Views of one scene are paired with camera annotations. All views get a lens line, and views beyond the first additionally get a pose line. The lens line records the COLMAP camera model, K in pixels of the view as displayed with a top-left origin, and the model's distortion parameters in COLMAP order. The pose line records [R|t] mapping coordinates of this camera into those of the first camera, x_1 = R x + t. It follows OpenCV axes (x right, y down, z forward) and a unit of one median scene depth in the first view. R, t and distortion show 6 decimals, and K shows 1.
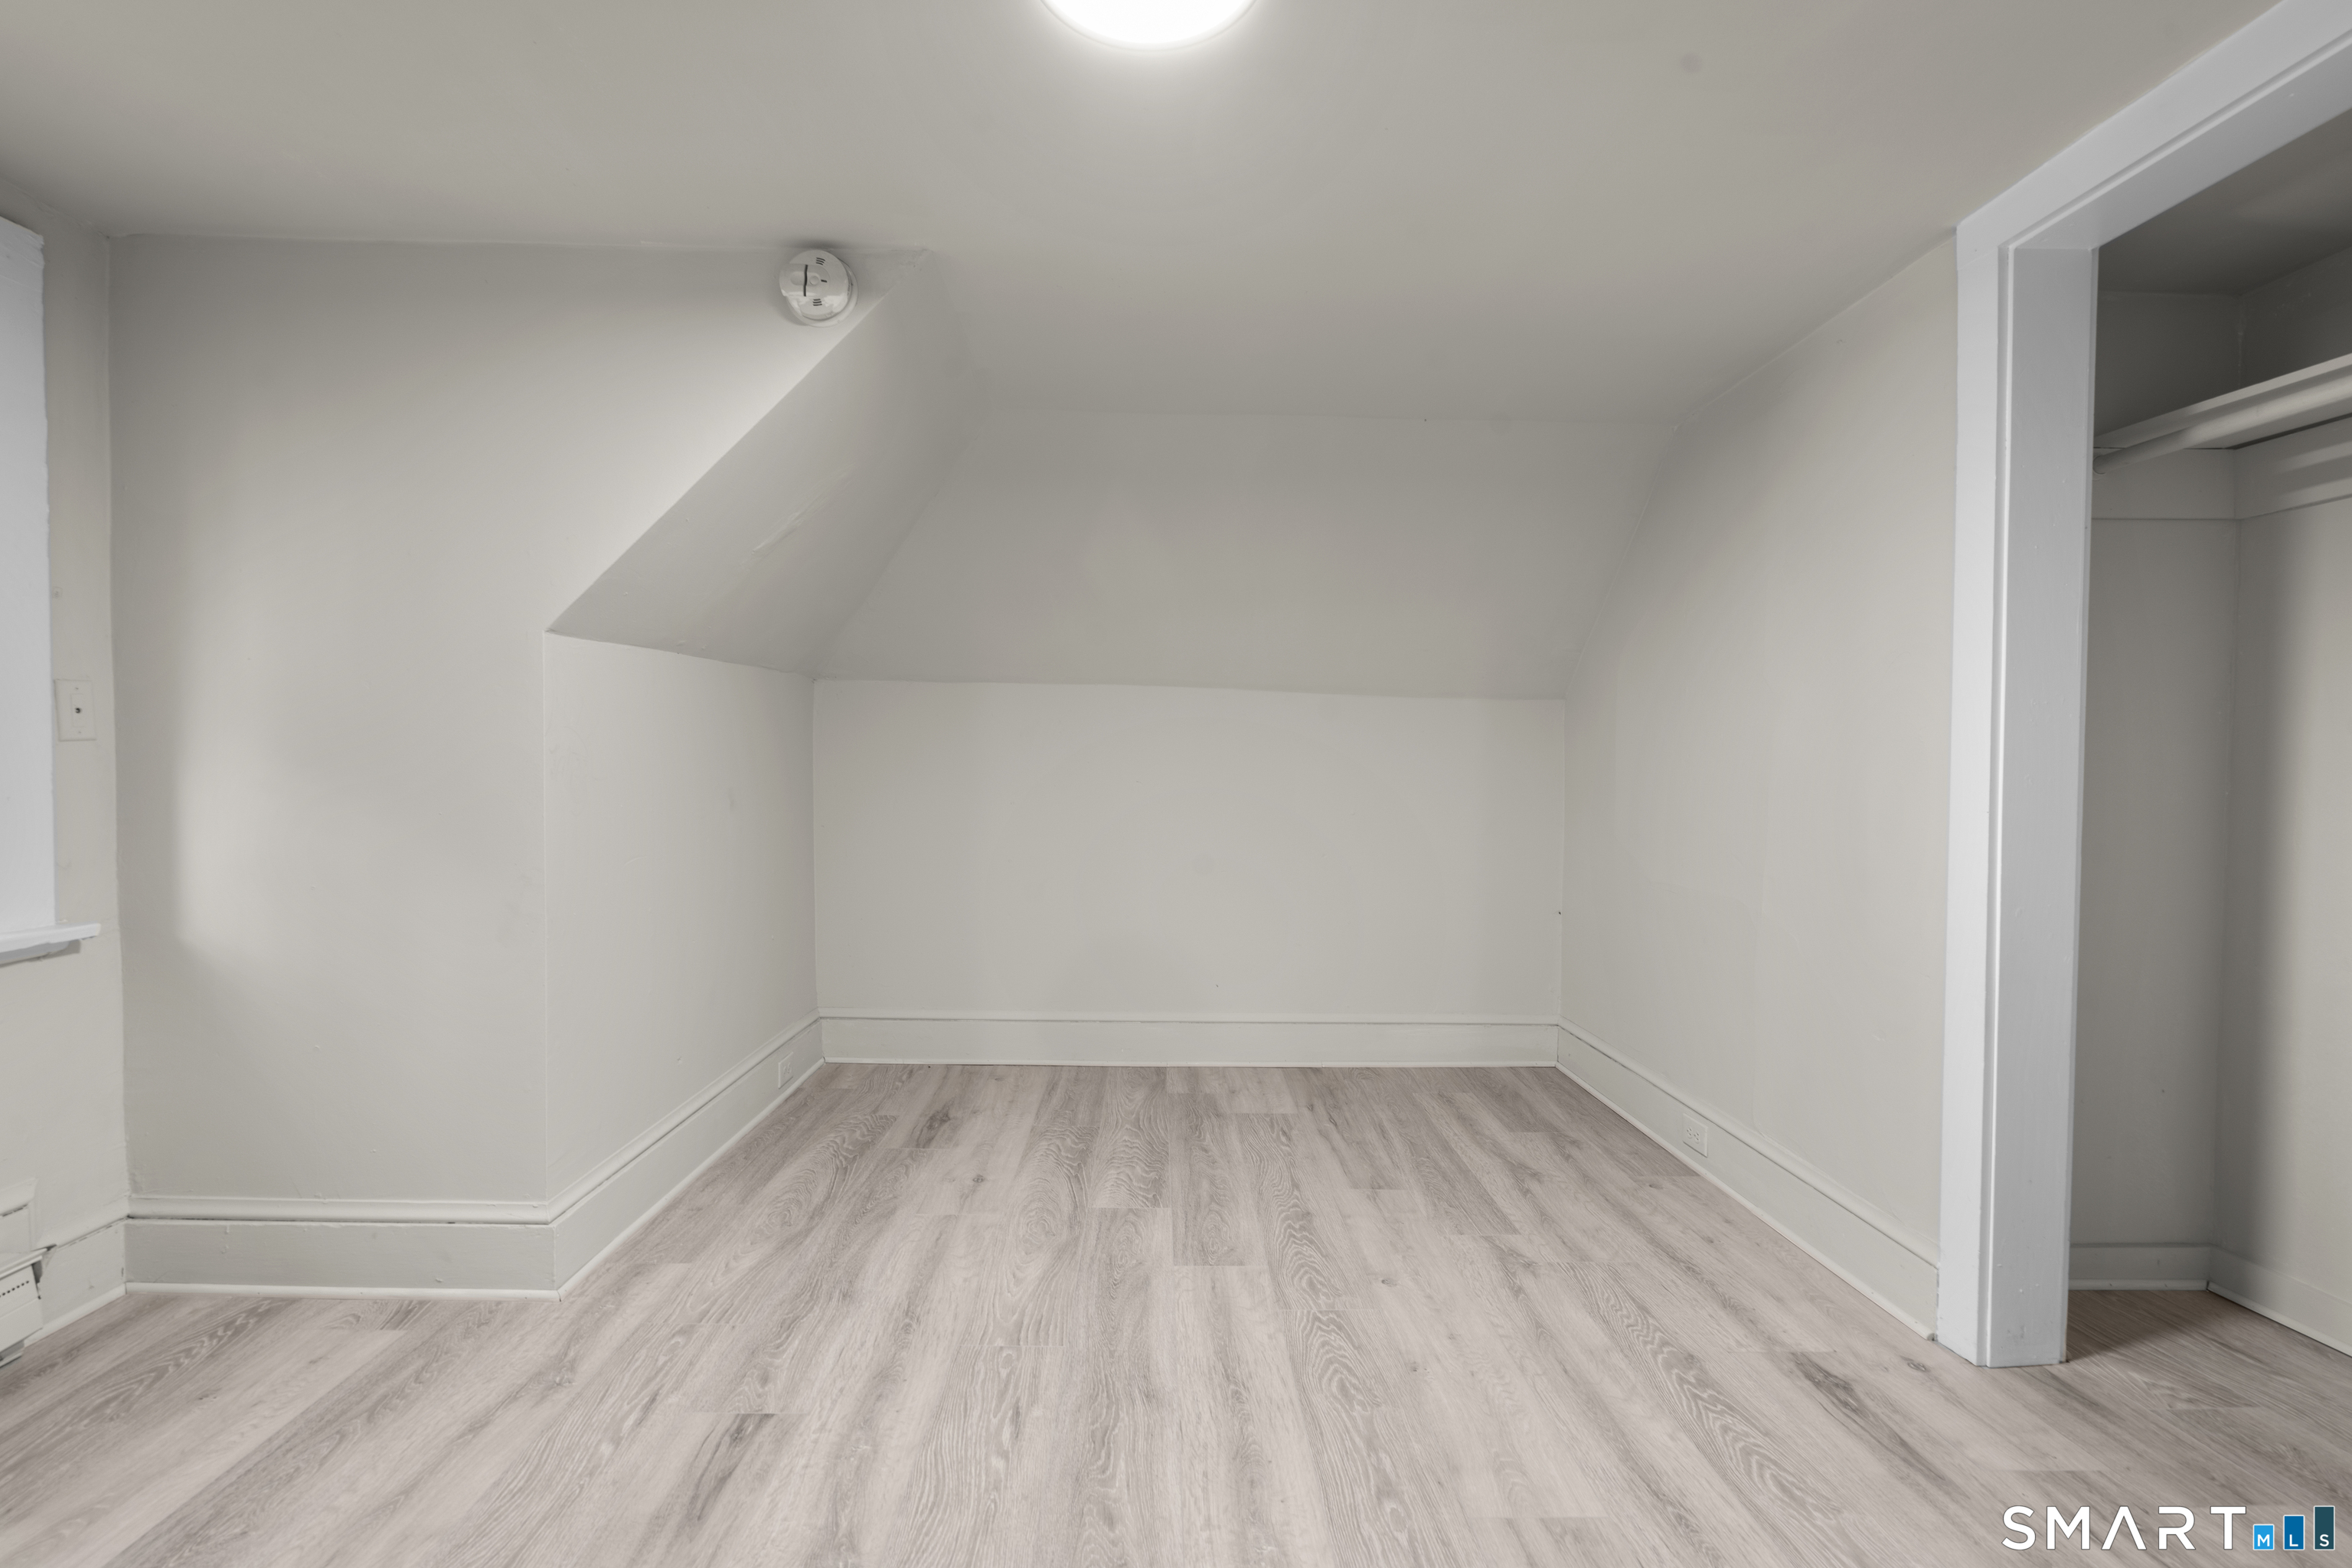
lens RADIAL K [[1048.7, 0, 1176.0], [0, 1048.7, 784.0], [0, 0, 1]] dist [-0.010942, 0.004192]
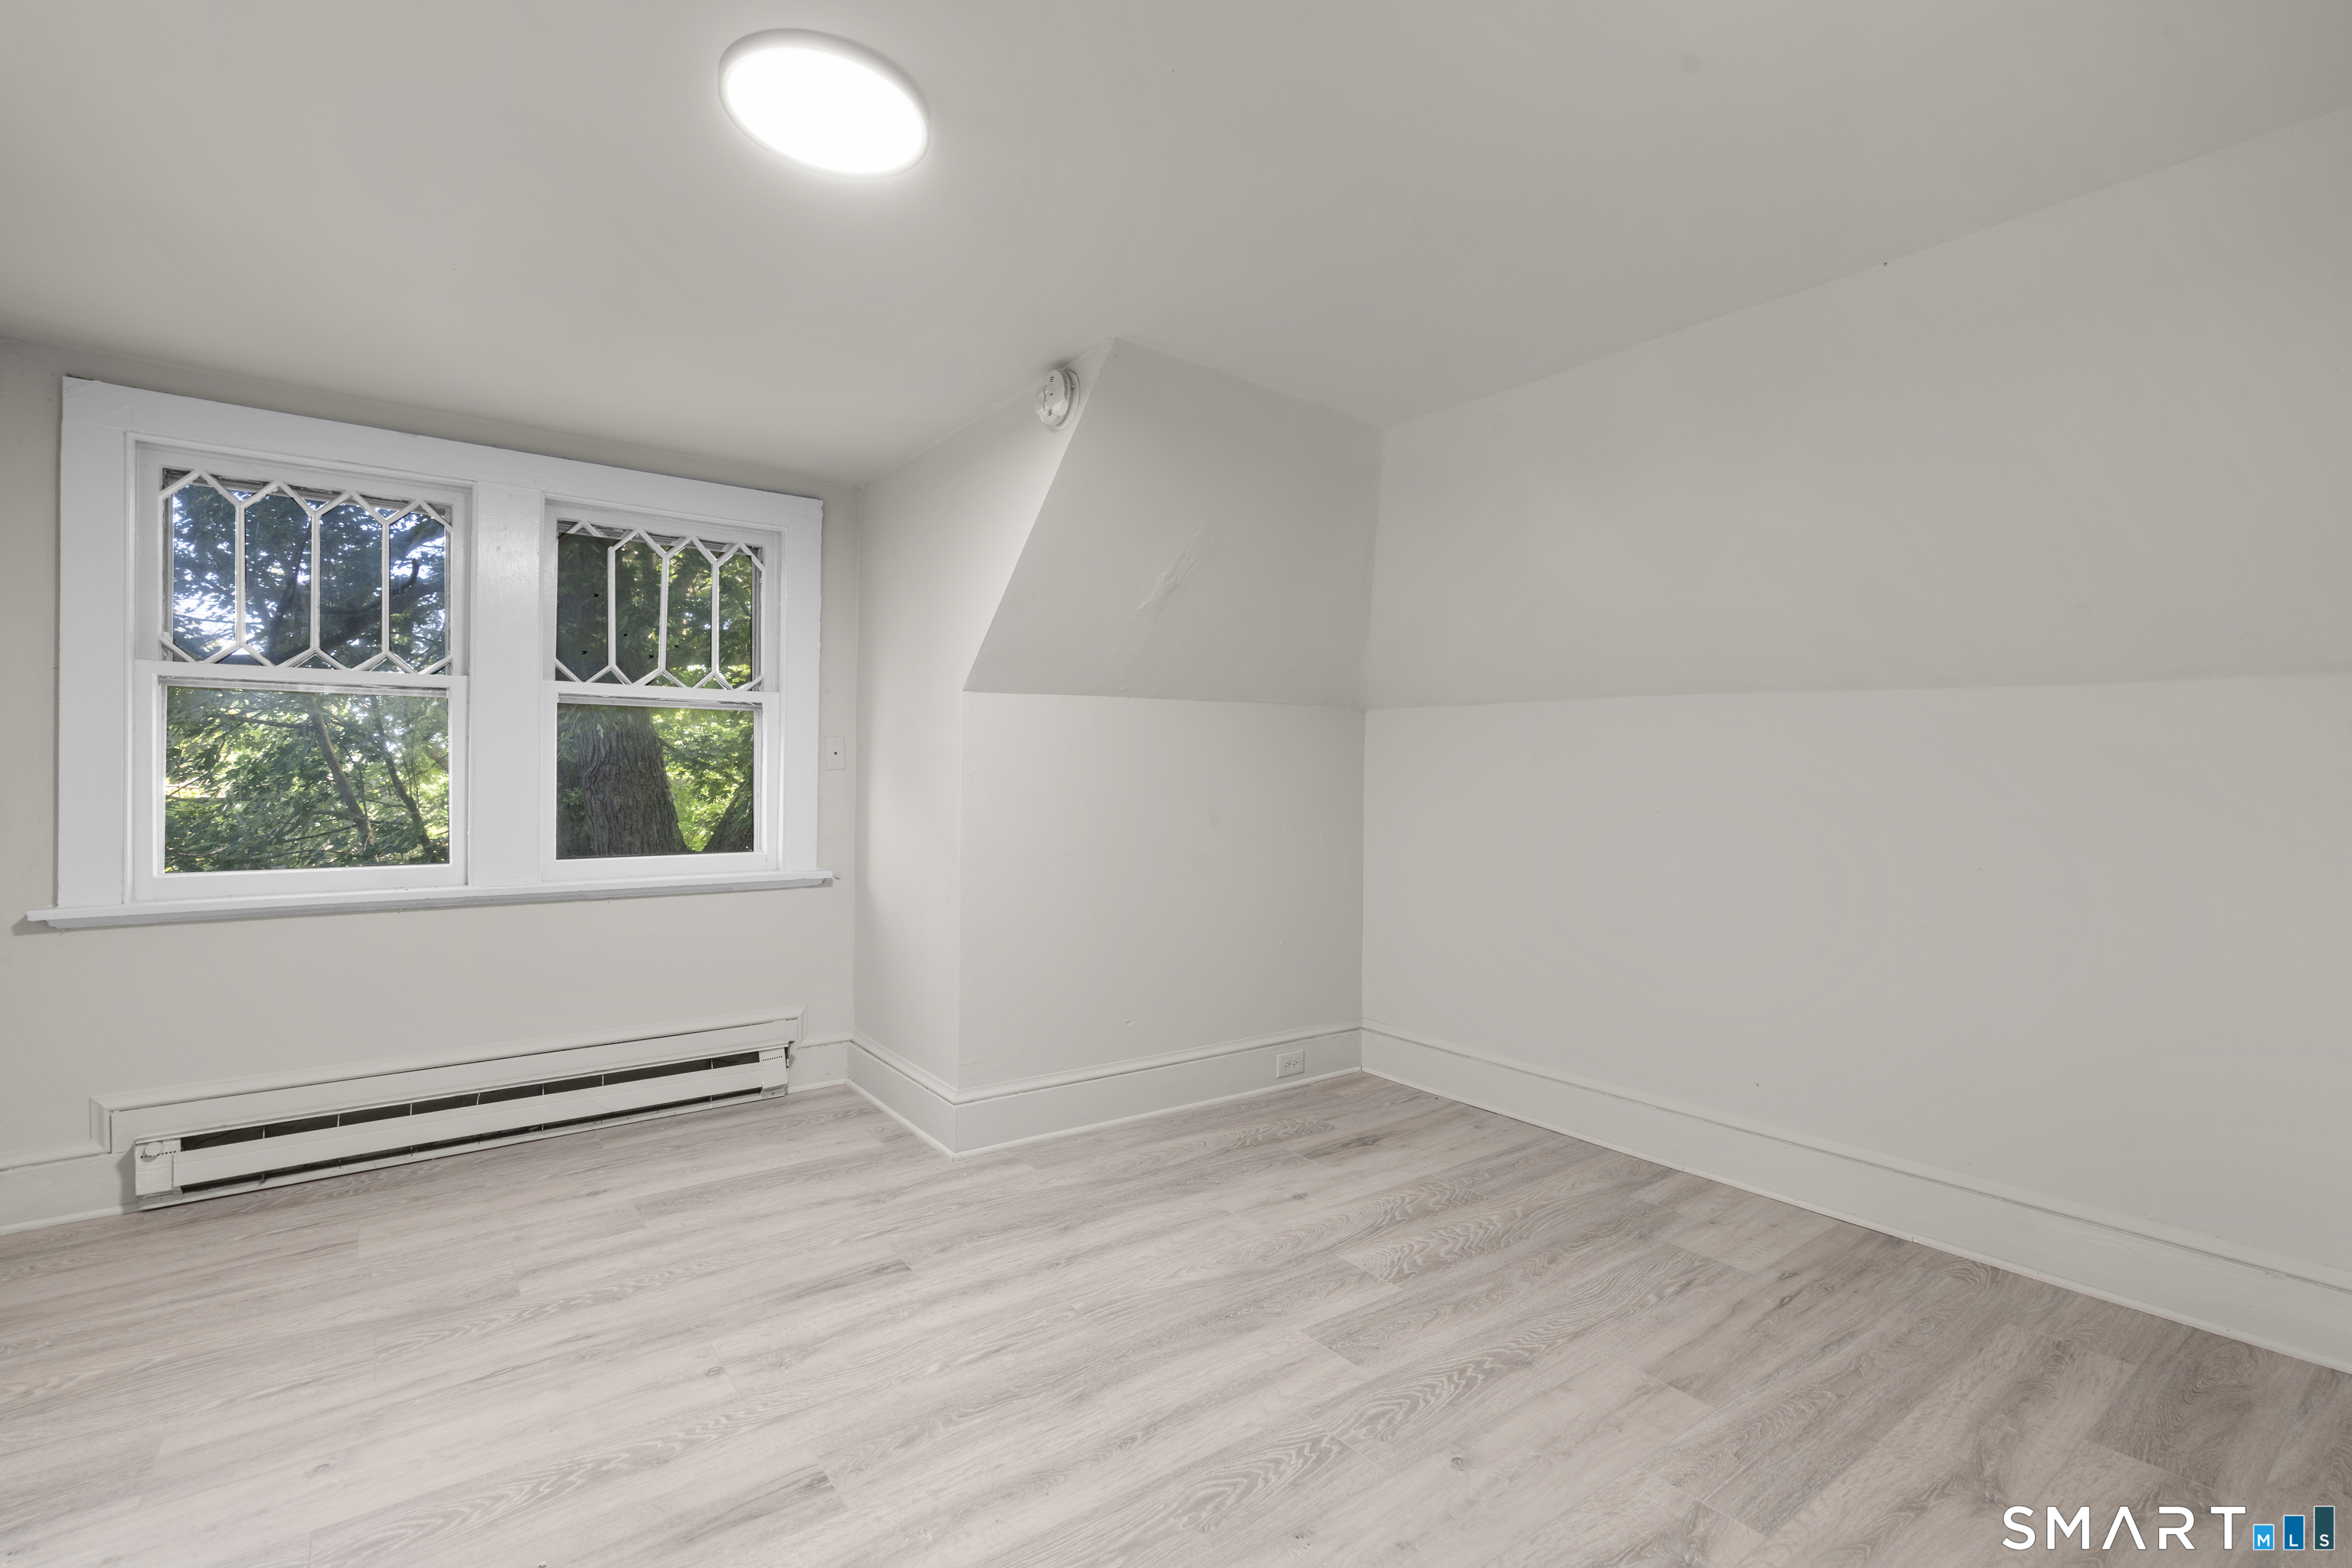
lens RADIAL K [[1048.7, 0, 1176.0], [0, 1048.7, 784.0], [0, 0, 1]] dist [-0.010942, 0.004192]
pose [[0.586479, -0.000380, -0.809964, 0.573188], [-0.025989, 0.999476, -0.019287, 0.003211], [0.809547, 0.032362, 0.586162, 0.307573]]
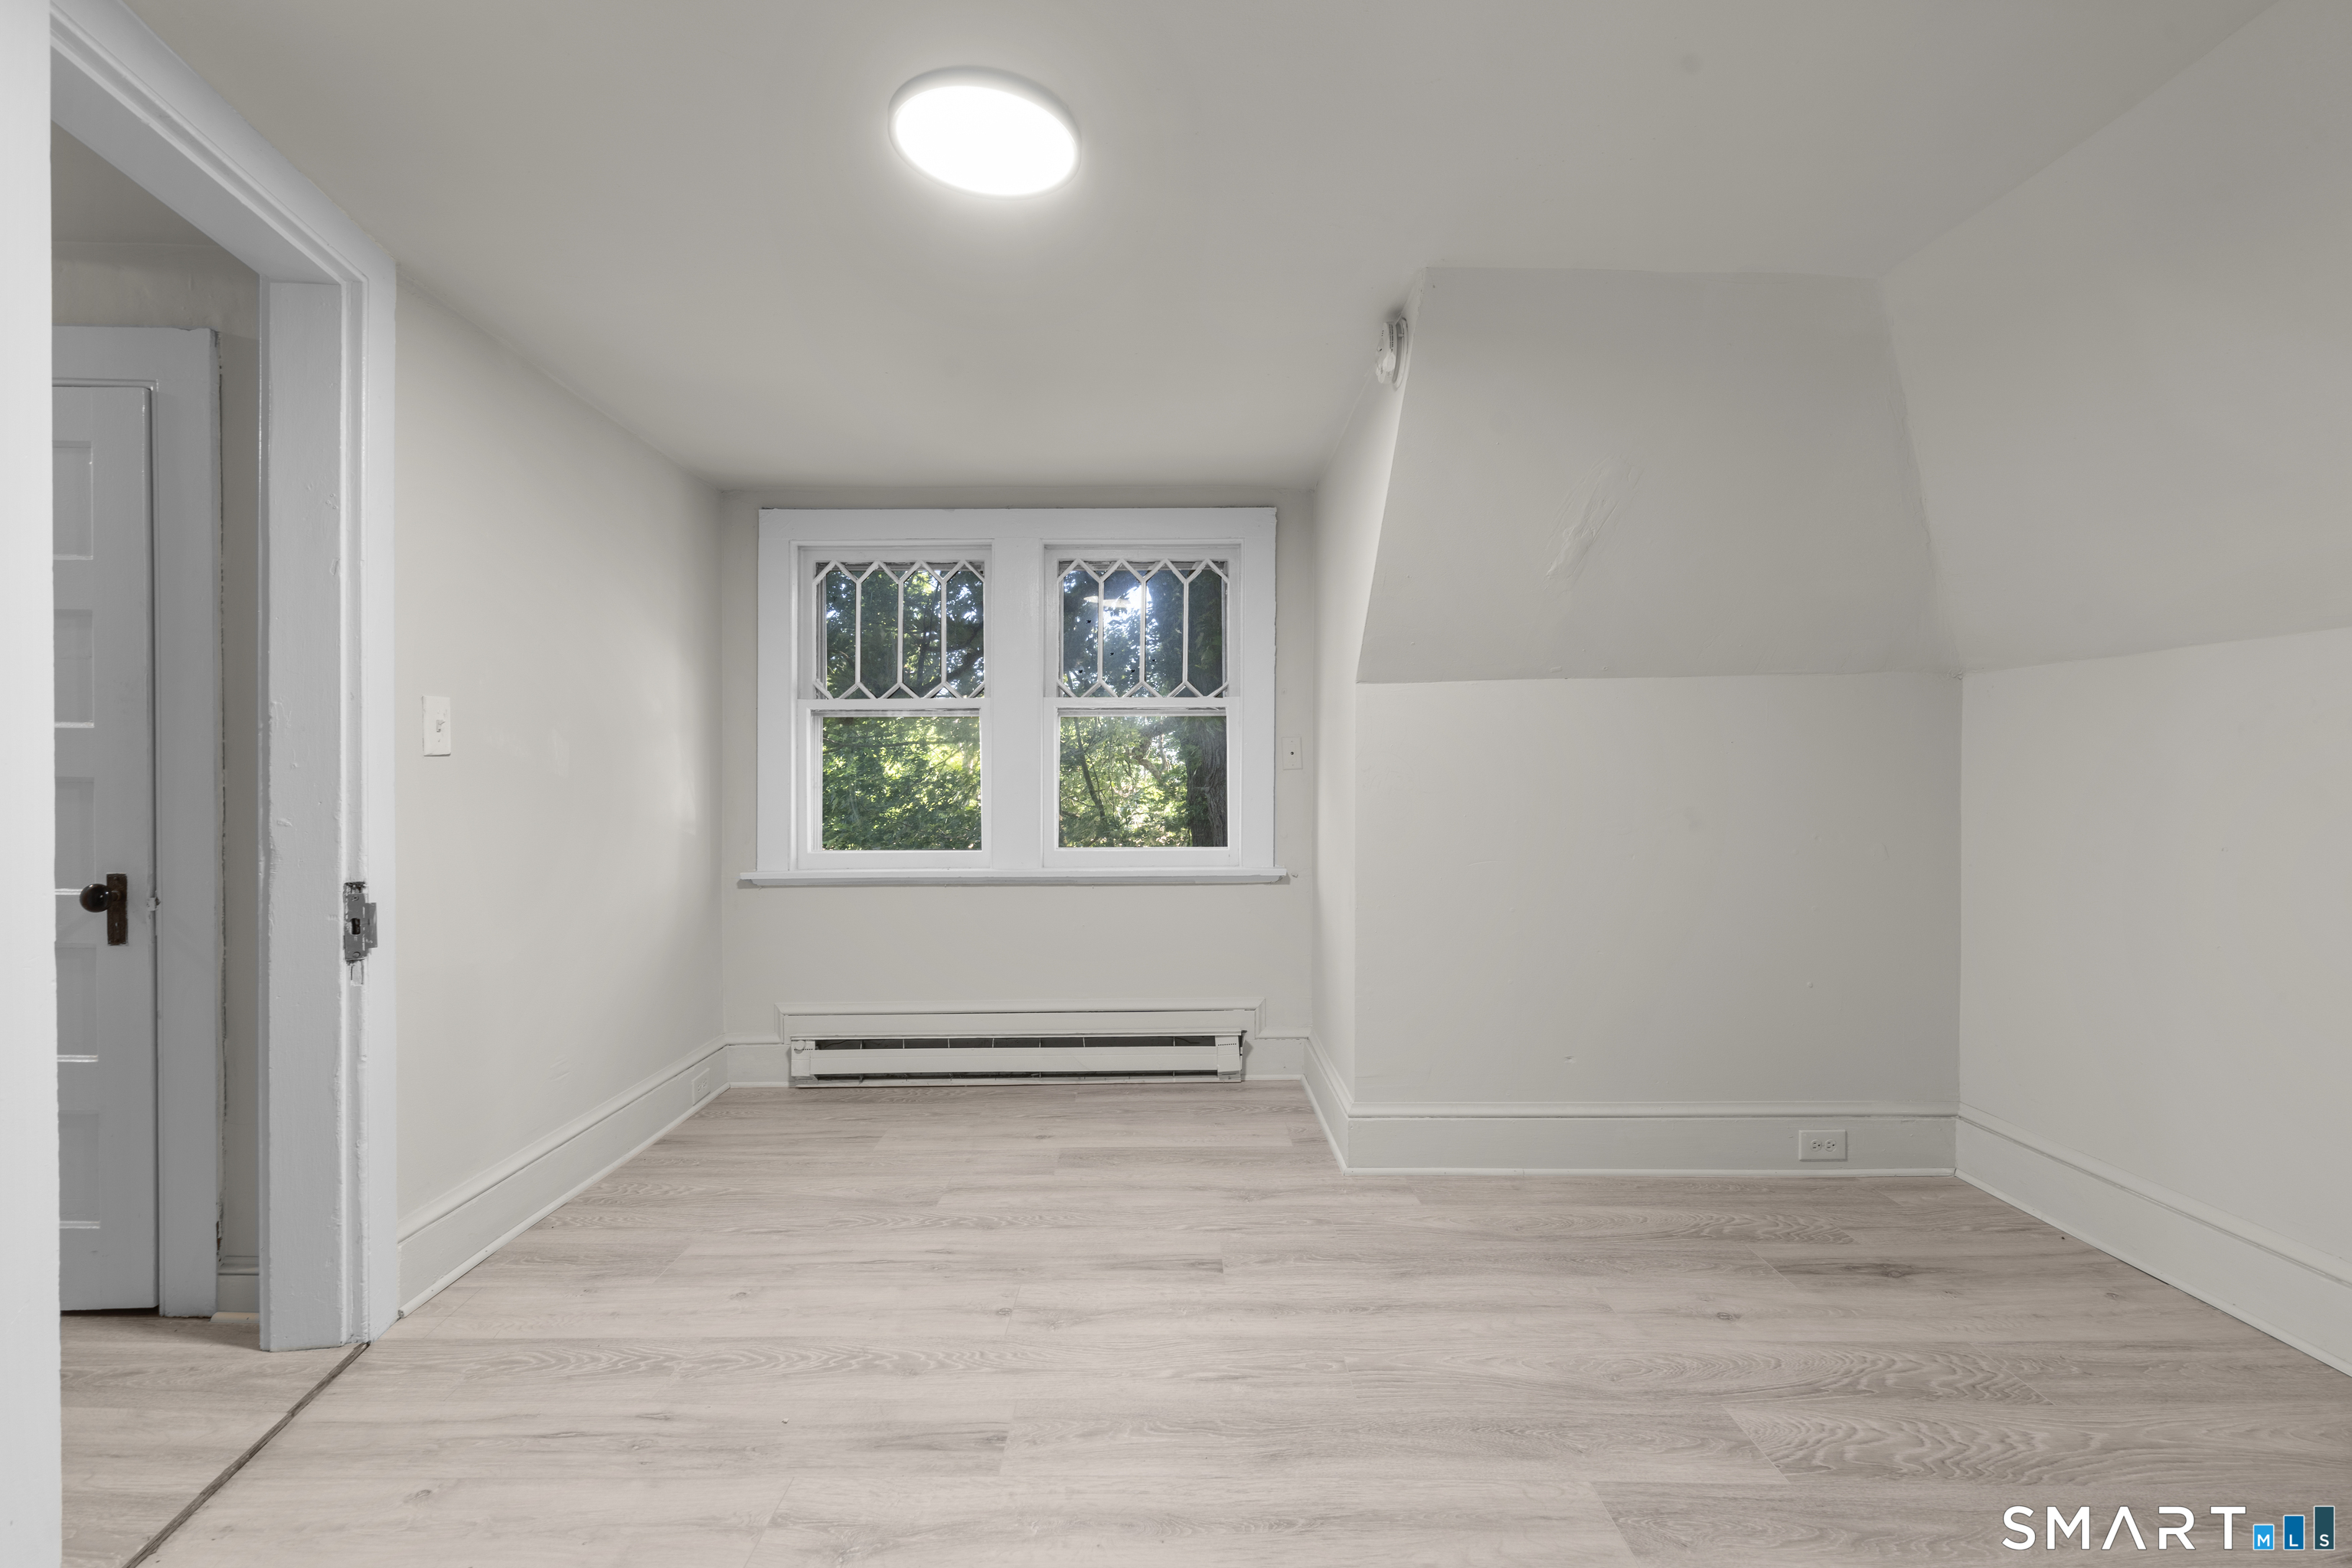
lens RADIAL K [[1048.7, 0, 1176.0], [0, 1048.7, 784.0], [0, 0, 1]] dist [-0.010942, 0.004192]
pose [[-0.011864, -0.007099, -0.999904, 0.600923], [-0.025793, 0.999644, -0.006792, 0.002432], [0.999597, 0.025710, -0.012043, 0.609850]]
